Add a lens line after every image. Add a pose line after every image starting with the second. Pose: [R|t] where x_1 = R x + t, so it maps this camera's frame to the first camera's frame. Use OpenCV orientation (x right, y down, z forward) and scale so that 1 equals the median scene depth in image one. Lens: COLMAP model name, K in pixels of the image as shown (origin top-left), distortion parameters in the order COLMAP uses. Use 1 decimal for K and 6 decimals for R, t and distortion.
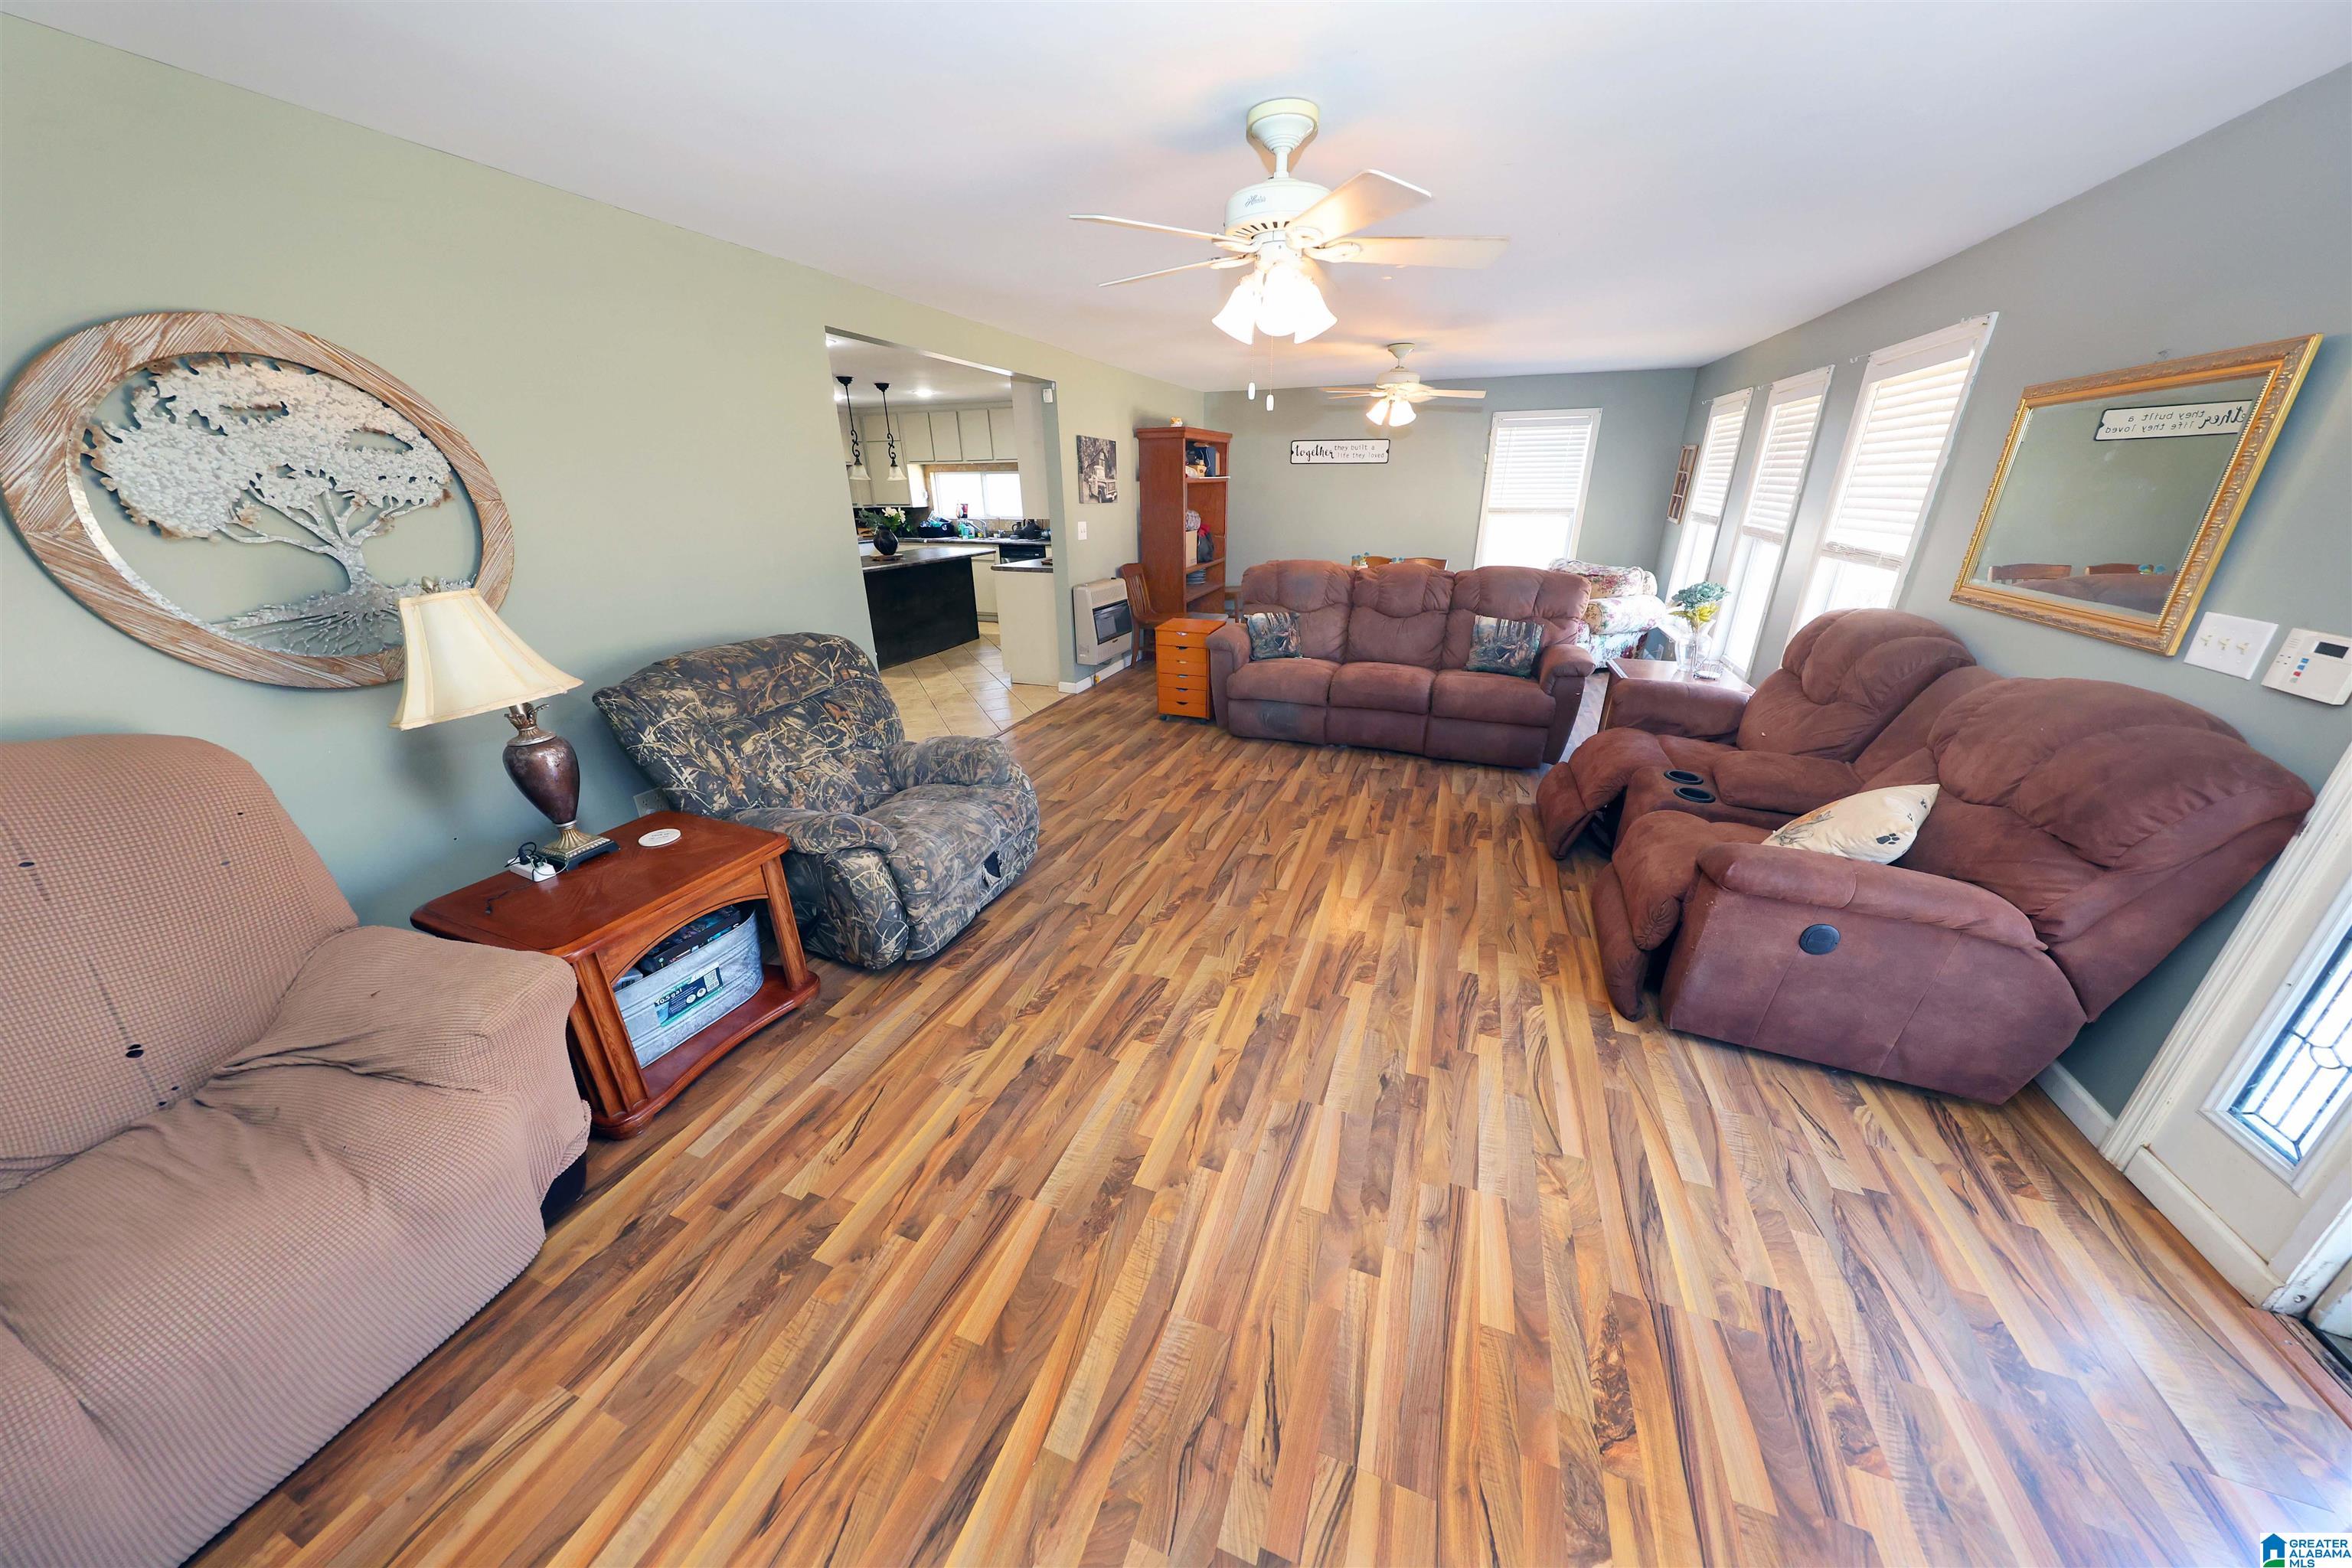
lens RADIAL K [[731.2, 0, 1187.8], [0, 731.2, 776.5], [0, 0, 1]] dist [-0.000166, -0.000180]
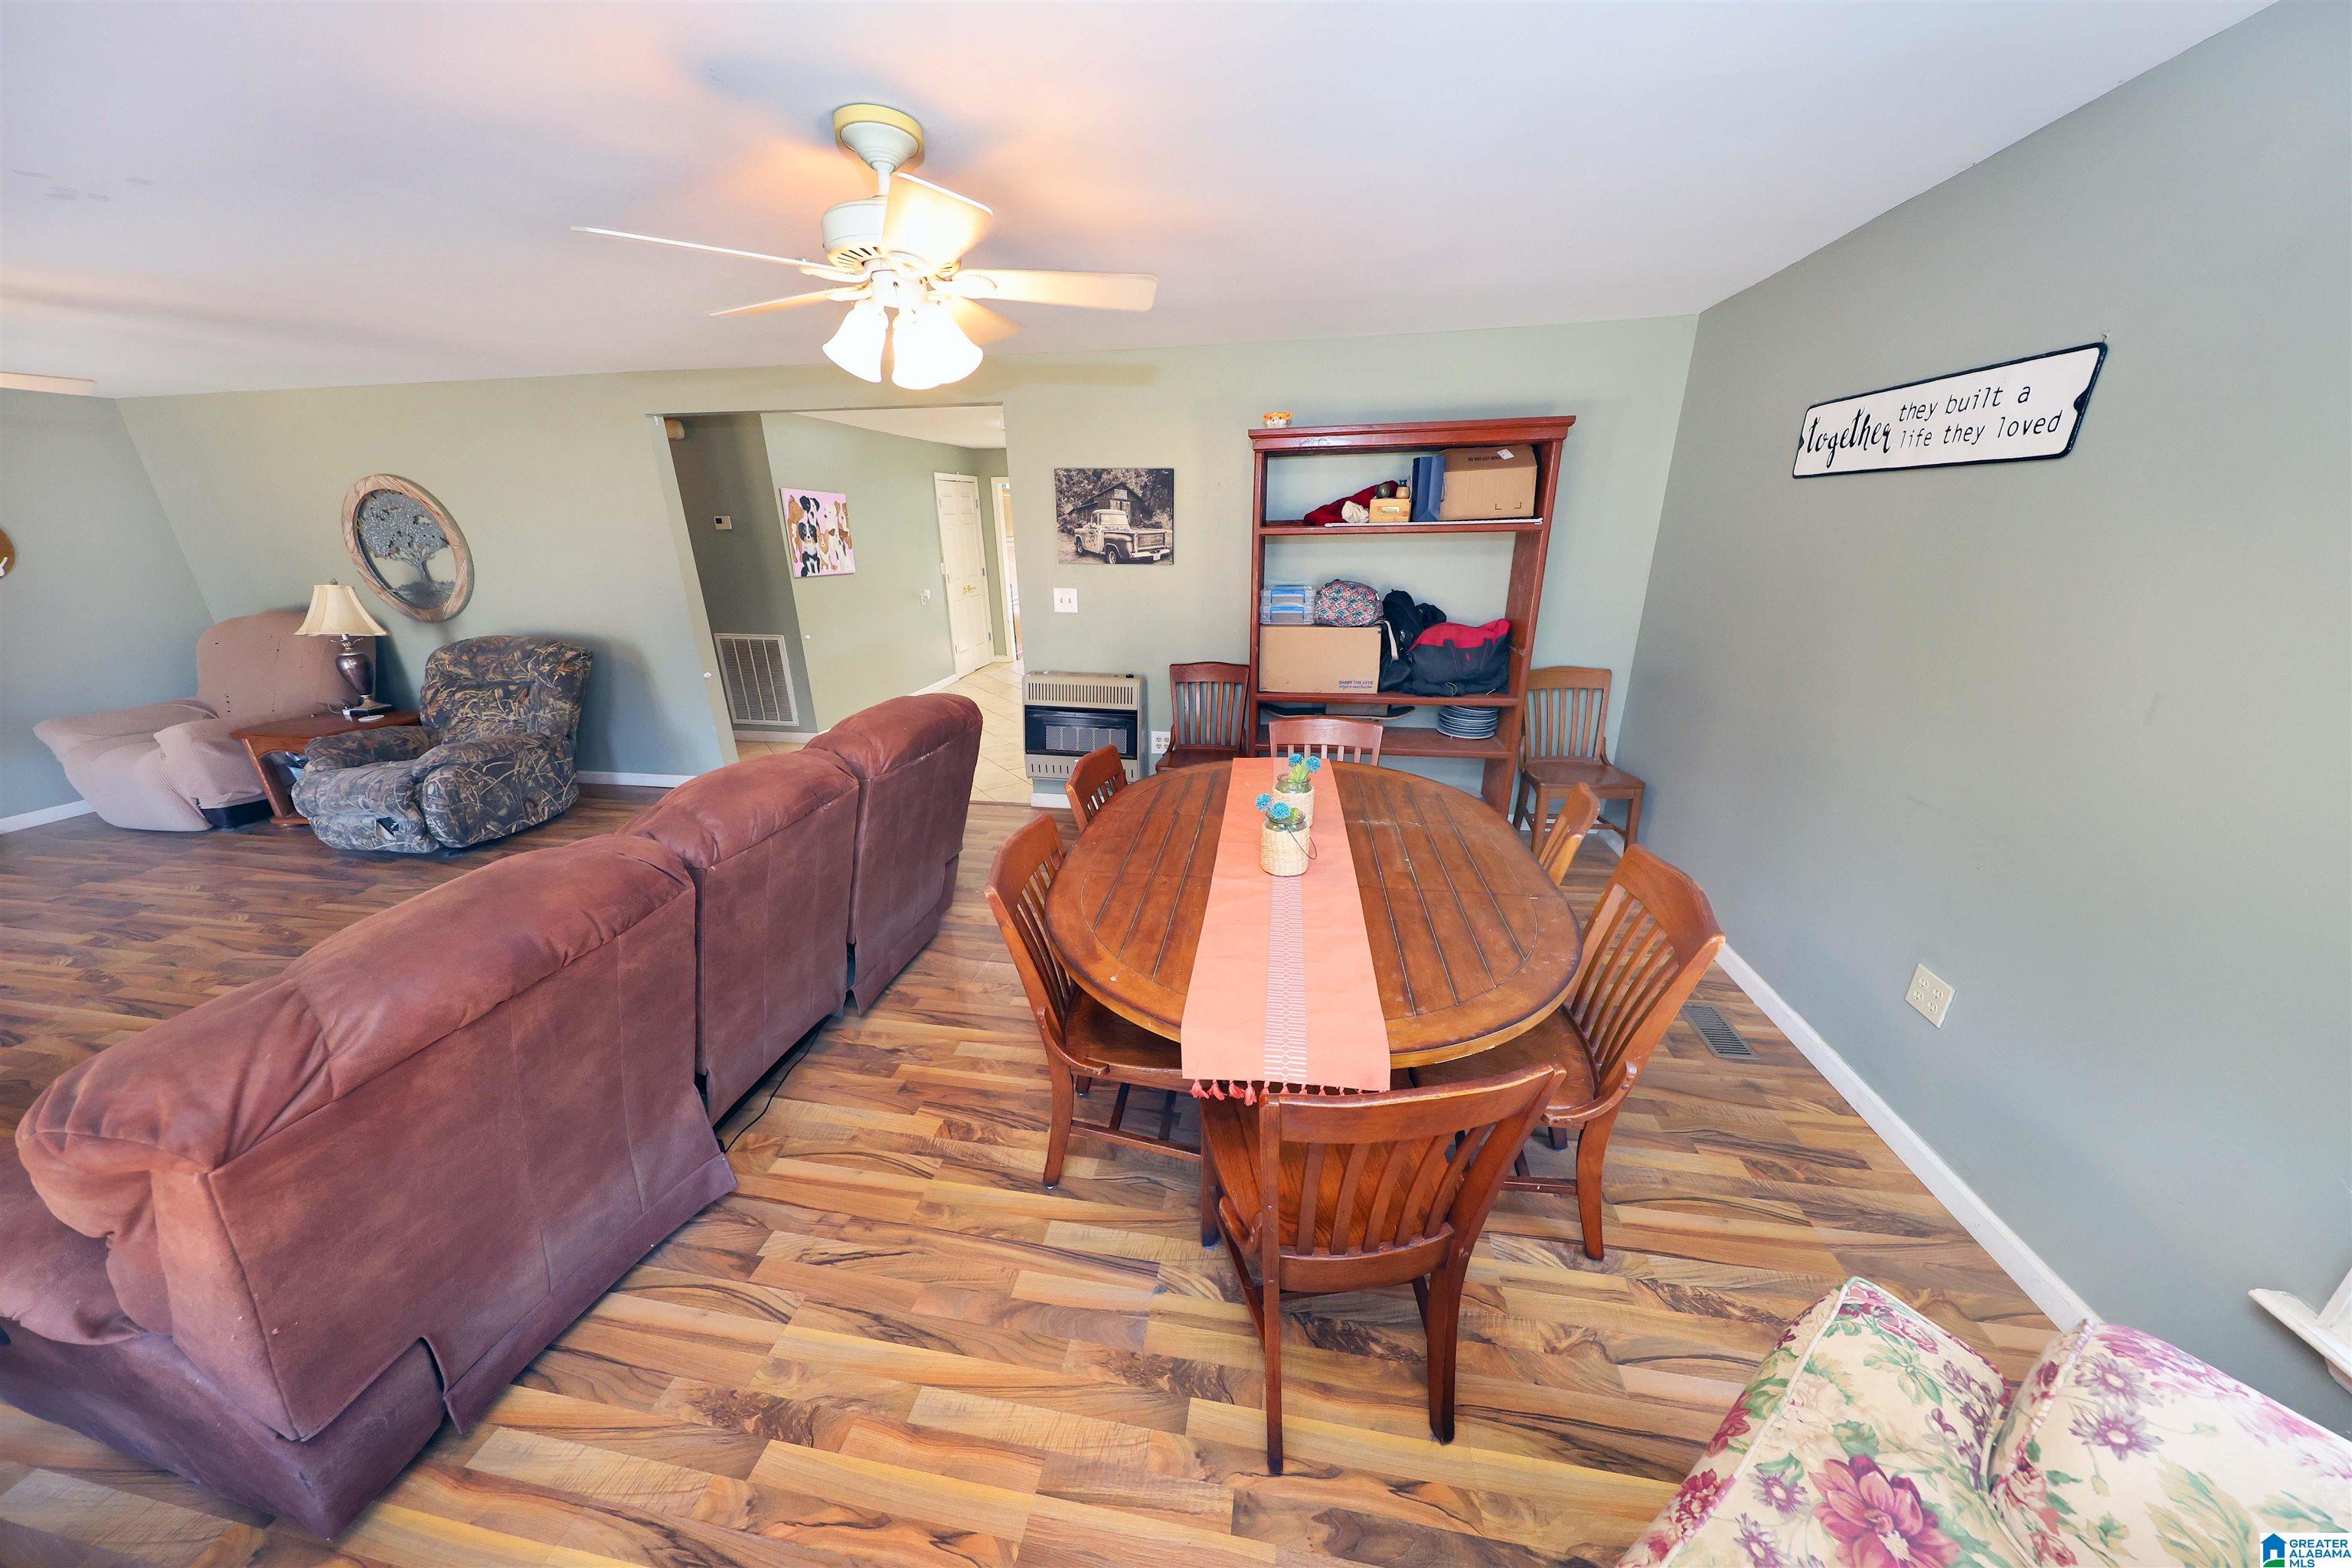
lens RADIAL K [[731.2, 0, 1188.6], [0, 731.2, 782.8], [0, 0, 1]] dist [-0.000166, -0.000180]
pose [[0.186997, 0.330580, -0.925067, 1.239754], [-0.358839, 0.899591, 0.248939, -0.823748], [0.914476, 0.285399, 0.286845, 1.984746]]
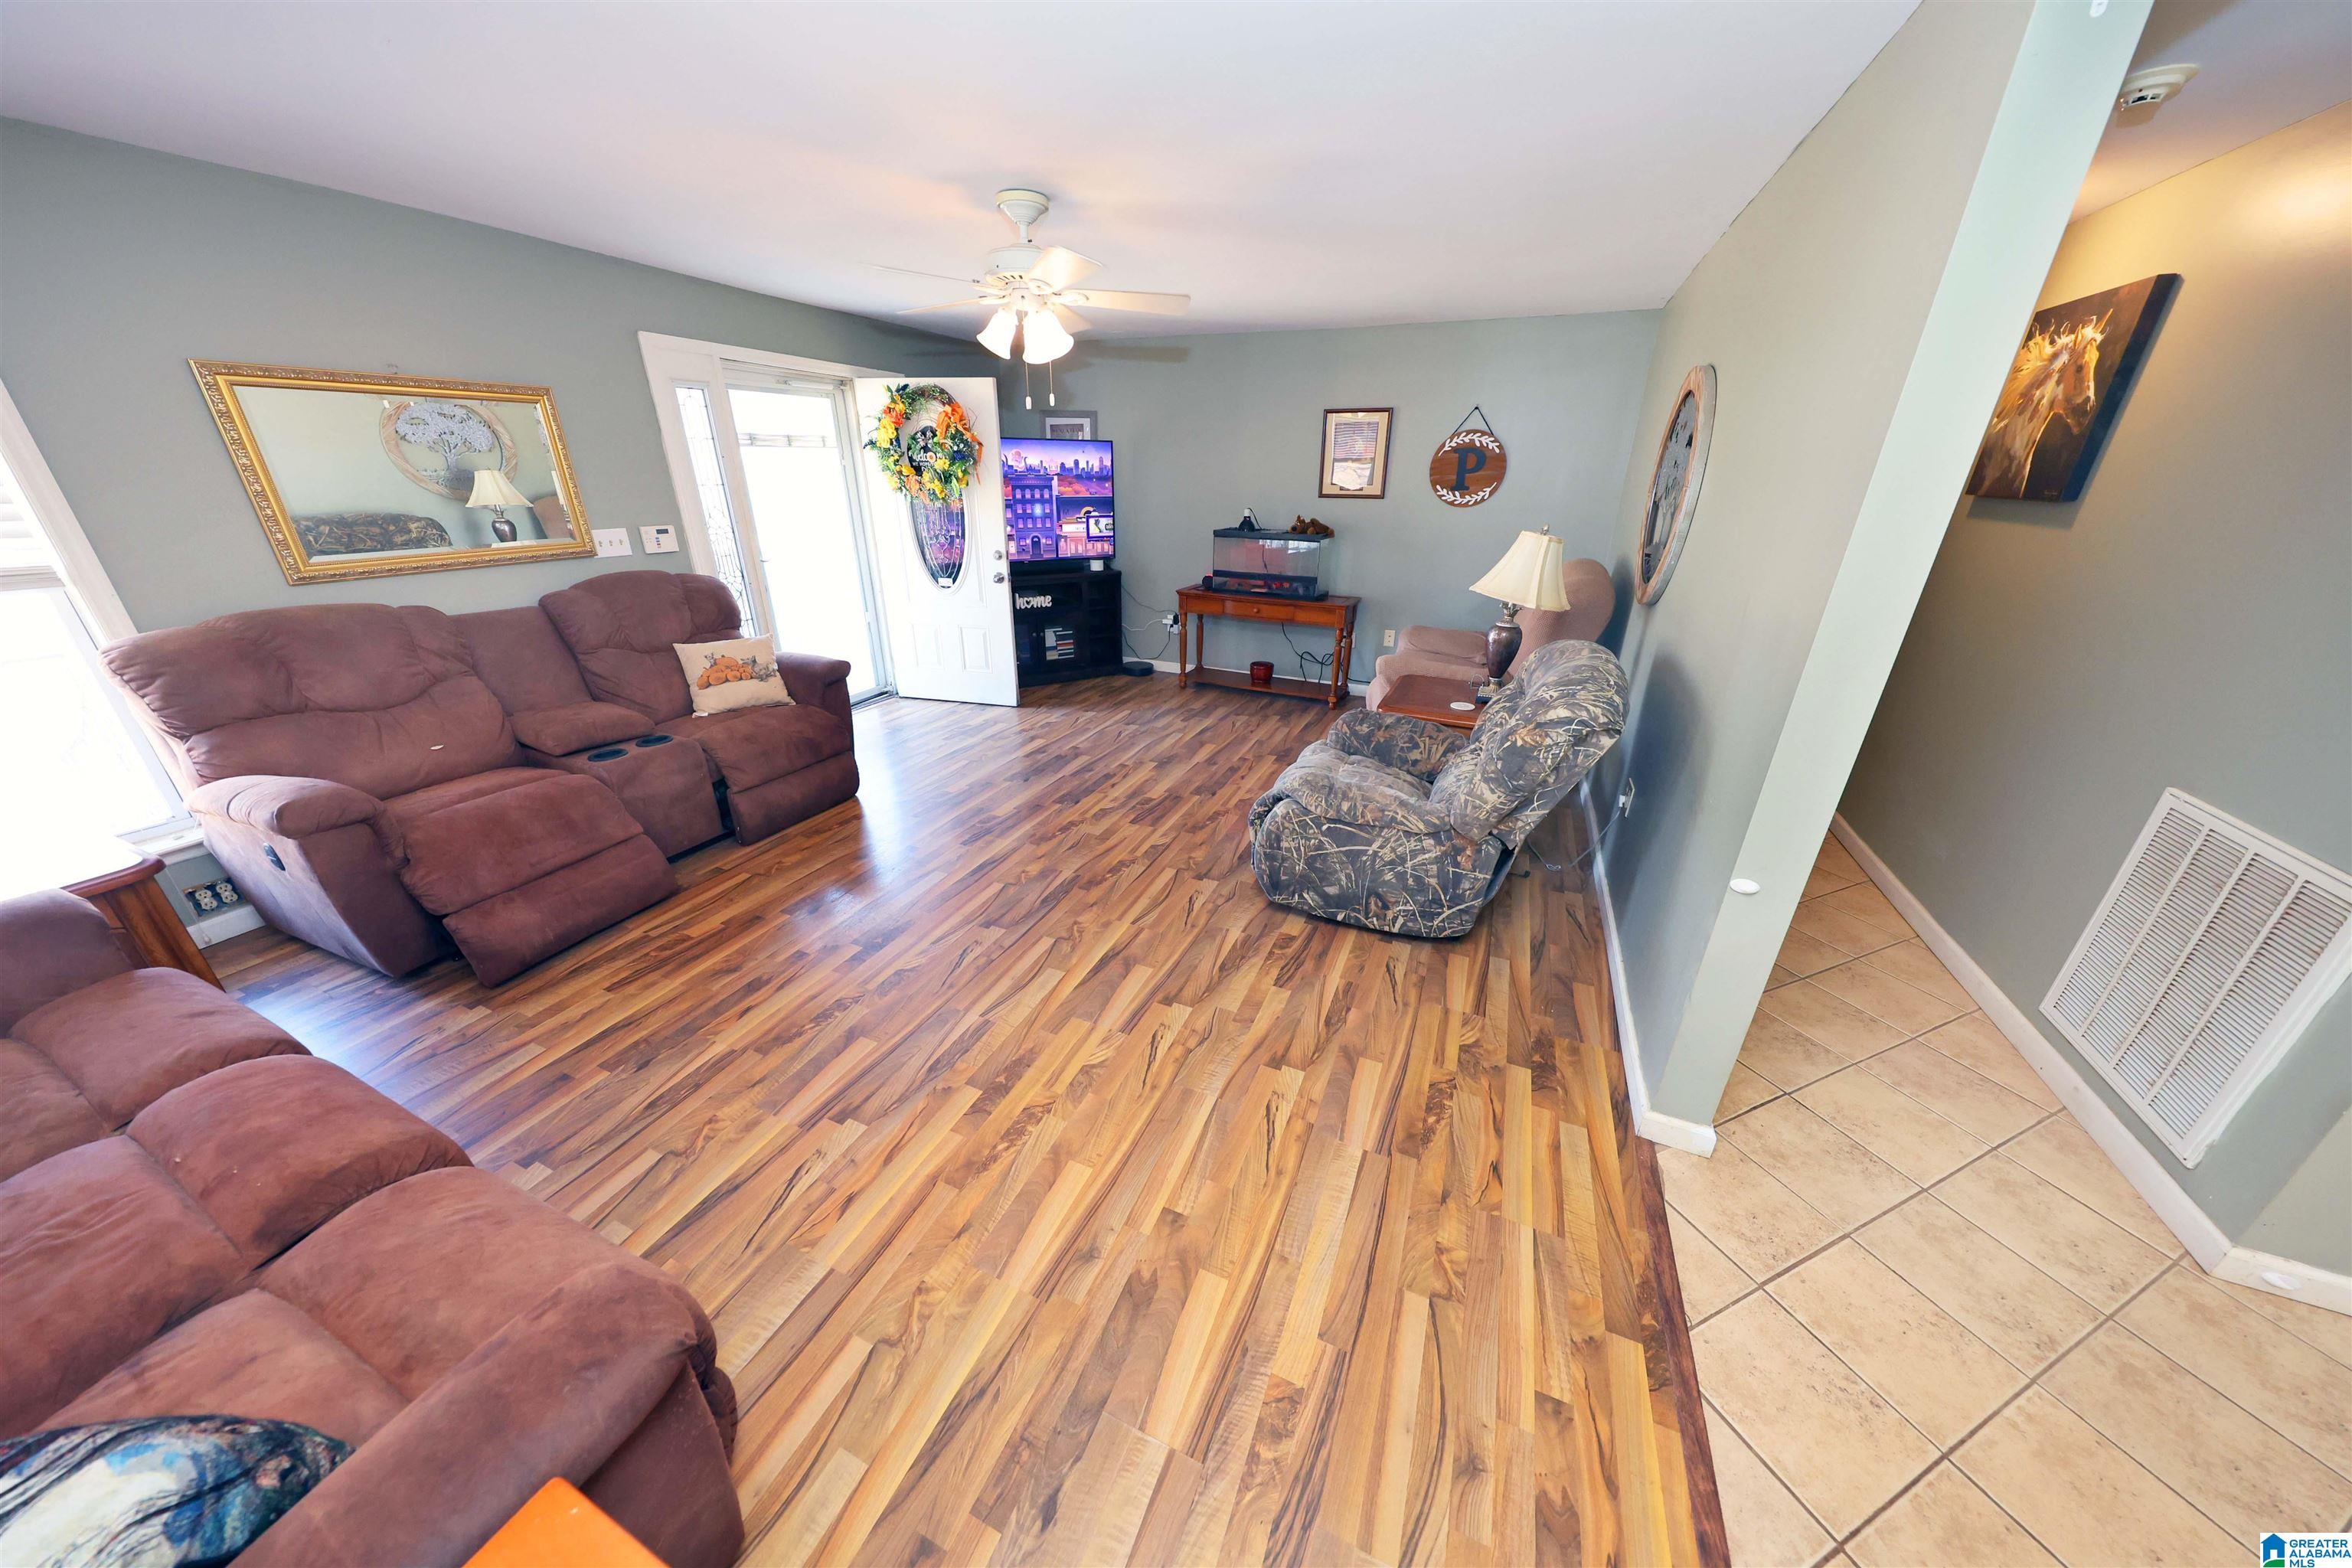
lens RADIAL K [[731.2, 0, 1177.4], [0, 731.2, 778.3], [0, 0, 1]] dist [-0.000166, -0.000180]
pose [[-0.997891, -0.032833, 0.055990, -0.178444], [0.016223, 0.709073, 0.704949, -0.709915], [-0.062847, 0.704370, -0.707045, 1.764579]]
